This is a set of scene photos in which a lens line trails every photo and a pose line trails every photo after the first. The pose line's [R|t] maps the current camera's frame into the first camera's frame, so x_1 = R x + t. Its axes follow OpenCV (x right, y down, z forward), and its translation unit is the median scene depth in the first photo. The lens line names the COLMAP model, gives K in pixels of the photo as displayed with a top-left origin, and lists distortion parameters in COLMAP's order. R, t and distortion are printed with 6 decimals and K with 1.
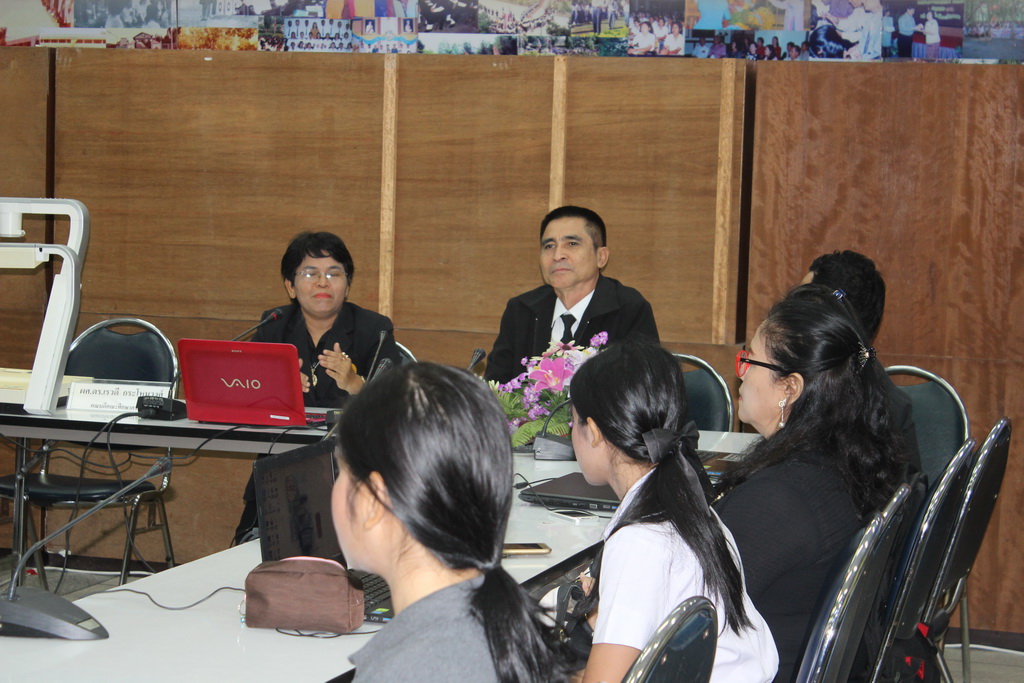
lens RADIAL K [[2461.2, 0, 525.4], [0, 2461.2, 338.2], [0, 0, 1]] dist [0.089178, 0.000000]
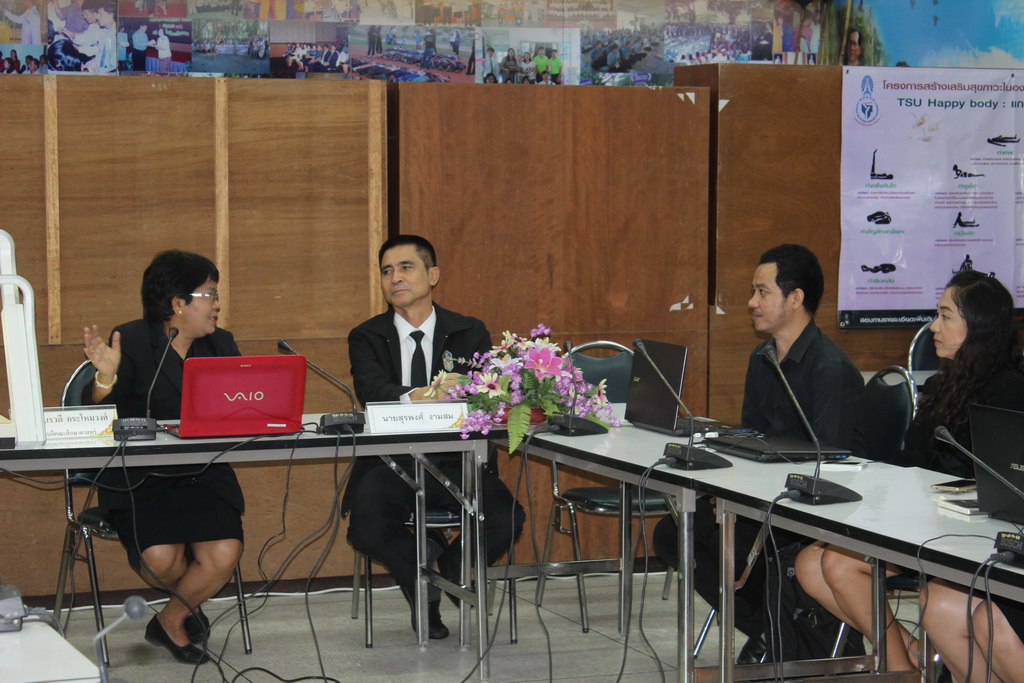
lens RADIAL K [[2461.2, 0, 512.9], [0, 2461.2, 340.3], [0, 0, 1]] dist [0.089178, 0.000000]
pose [[0.787766, -0.069034, 0.612093, -0.541830], [0.066902, 0.997411, 0.026389, -0.020739], [-0.612330, 0.020162, 0.790345, 0.081309]]
